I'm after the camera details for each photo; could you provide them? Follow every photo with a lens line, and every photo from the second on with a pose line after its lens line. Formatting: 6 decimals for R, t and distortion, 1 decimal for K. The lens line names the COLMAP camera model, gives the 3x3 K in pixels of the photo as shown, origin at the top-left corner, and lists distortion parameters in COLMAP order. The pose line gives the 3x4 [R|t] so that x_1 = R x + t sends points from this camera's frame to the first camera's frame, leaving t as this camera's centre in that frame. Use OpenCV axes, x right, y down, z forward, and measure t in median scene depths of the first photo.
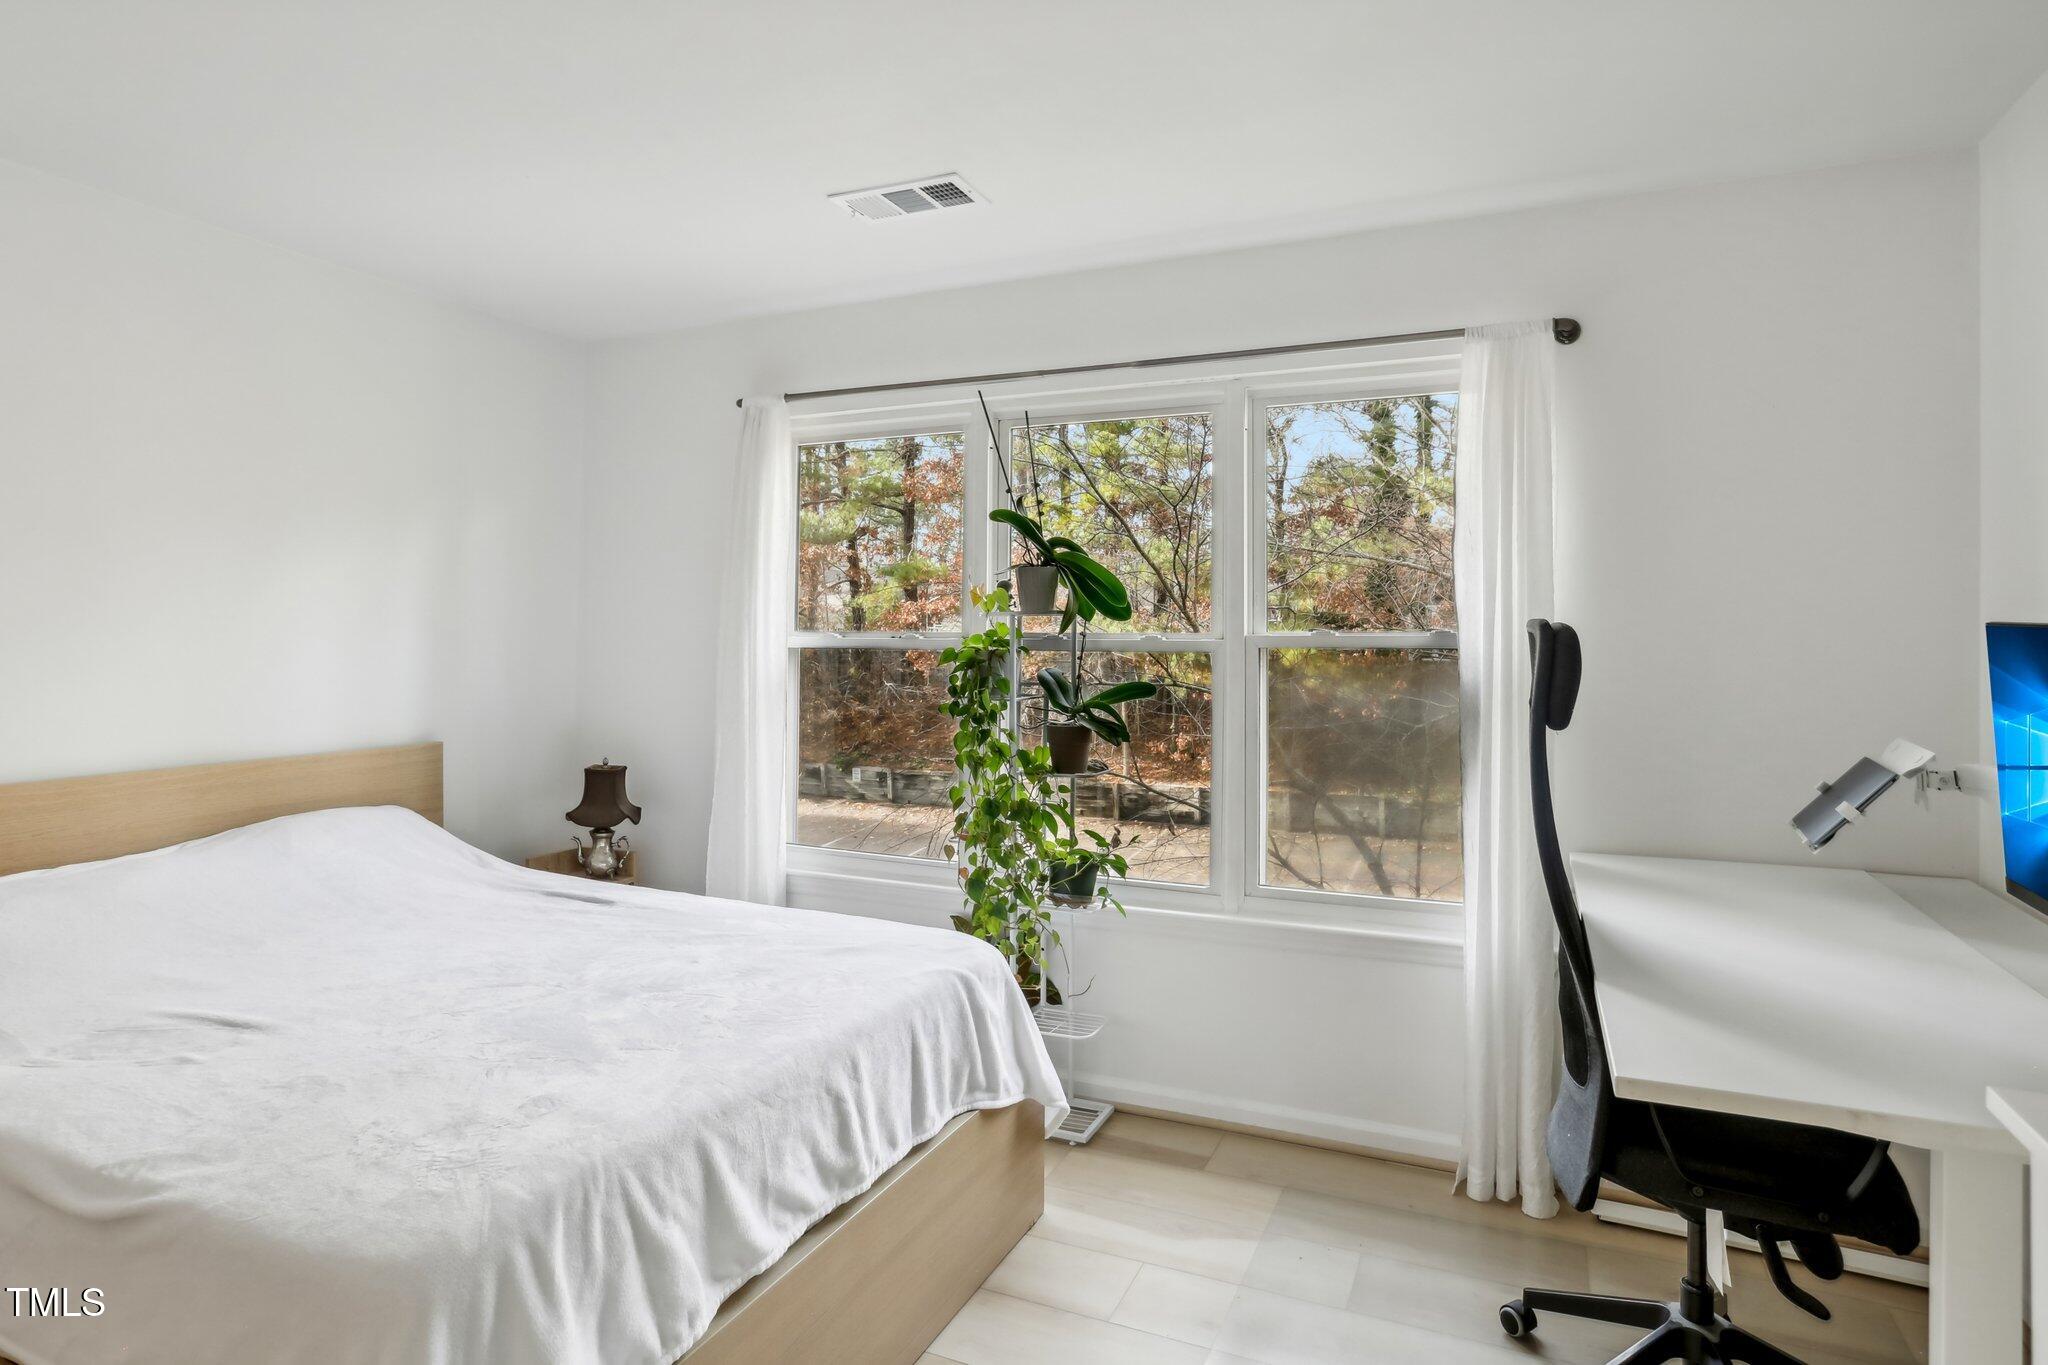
lens RADIAL K [[1102.8, 0, 1028.0], [0, 1102.8, 668.3], [0, 0, 1]] dist [-0.004189, 0.004603]
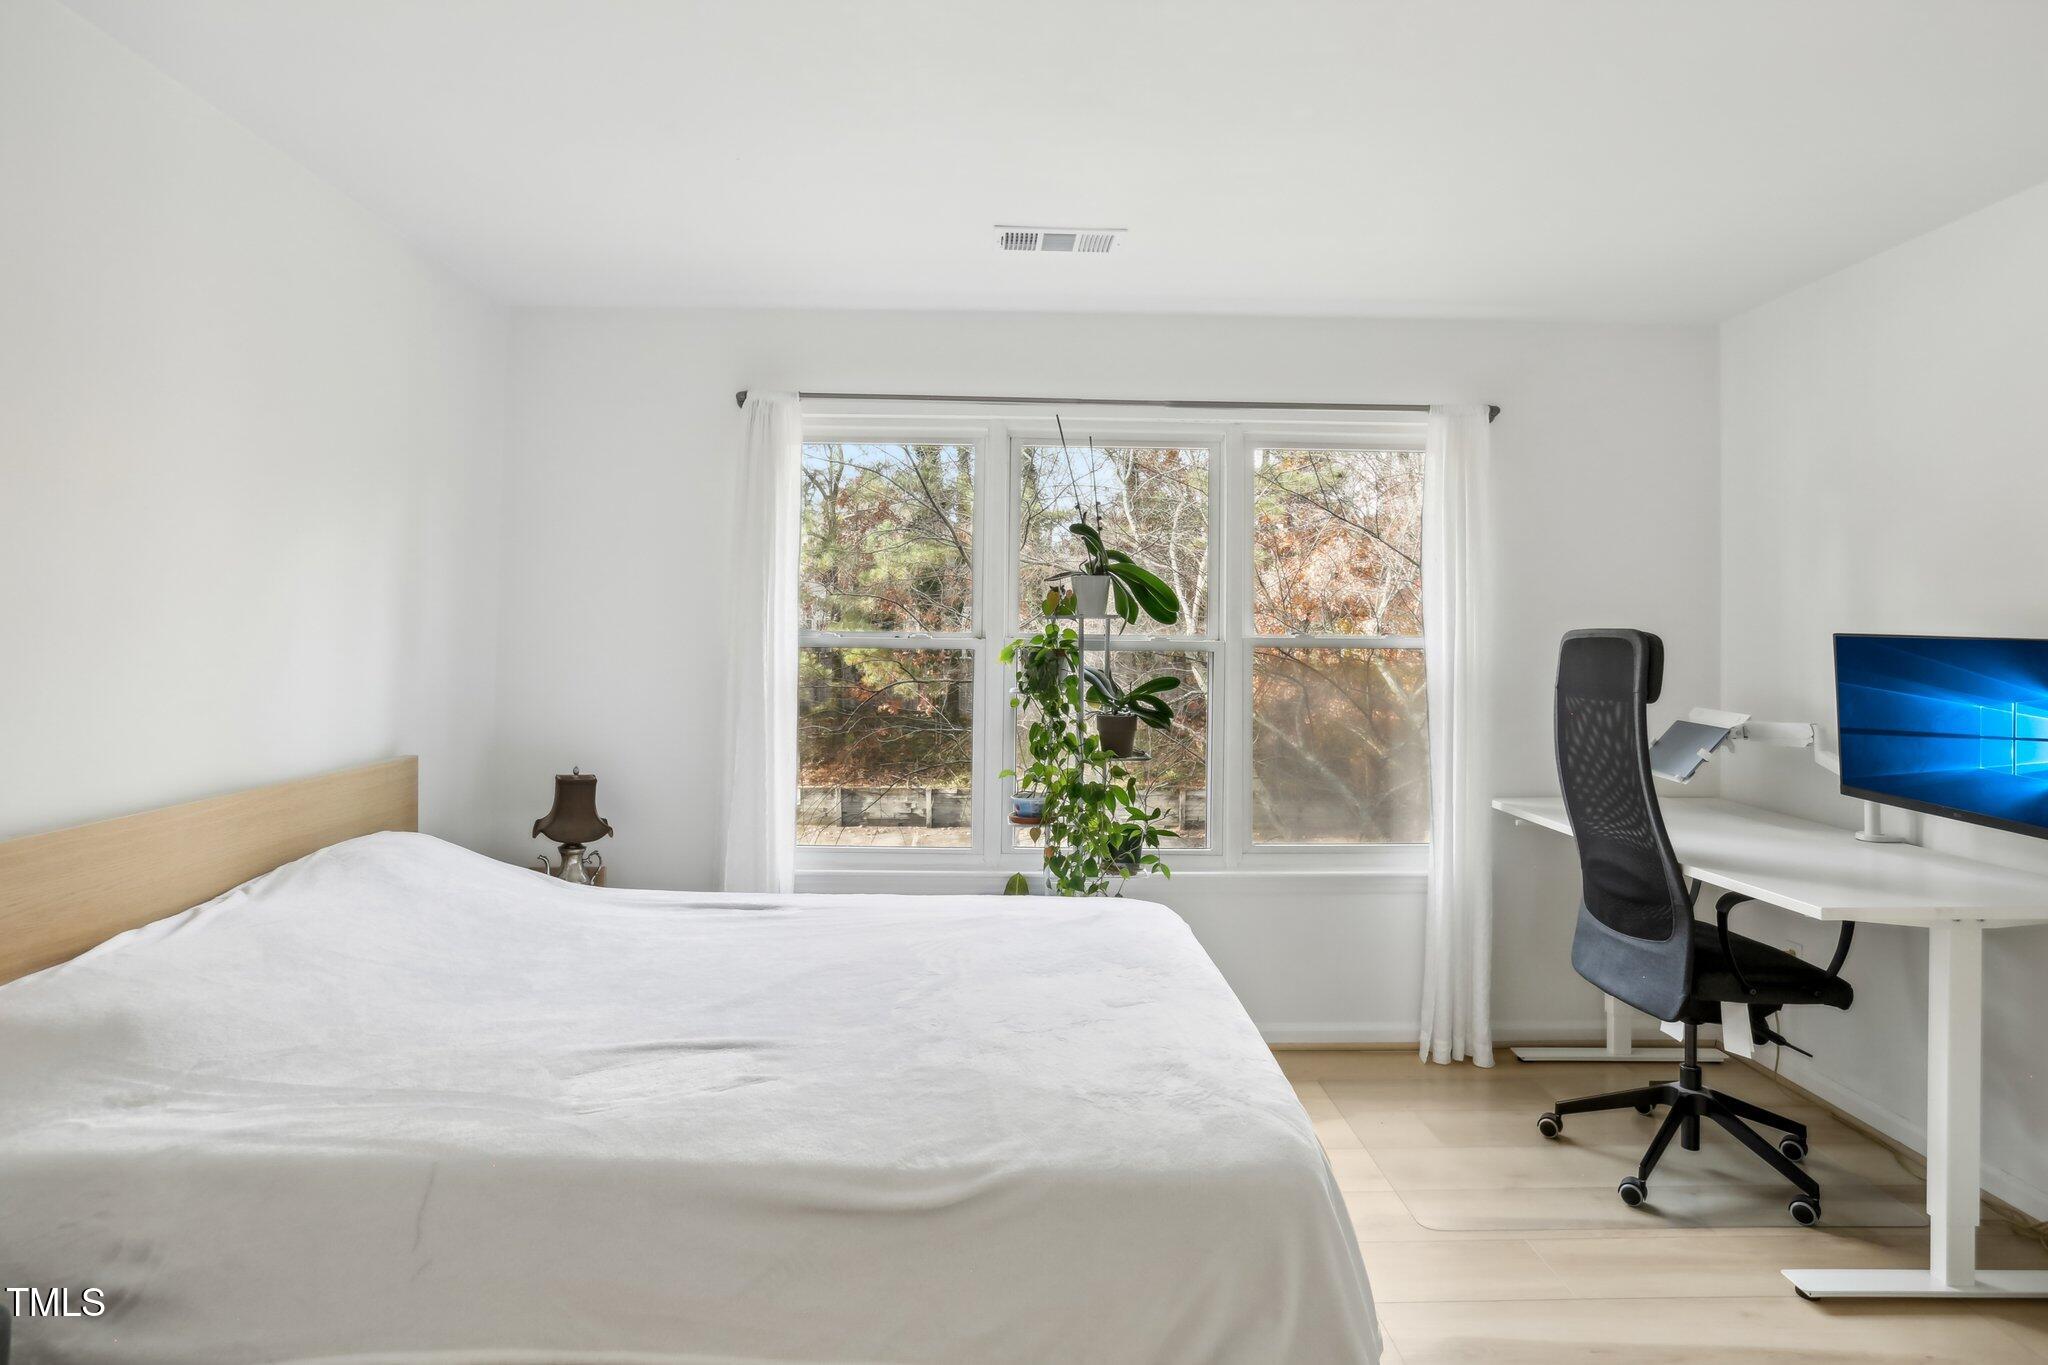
lens RADIAL K [[1102.8, 0, 1046.4], [0, 1102.8, 667.5], [0, 0, 1]] dist [-0.004189, 0.004603]
pose [[0.901885, -0.006812, 0.431922, -0.515022], [0.006561, 0.999976, 0.002071, -0.000500], [-0.431926, 0.000966, 0.901908, 0.007525]]
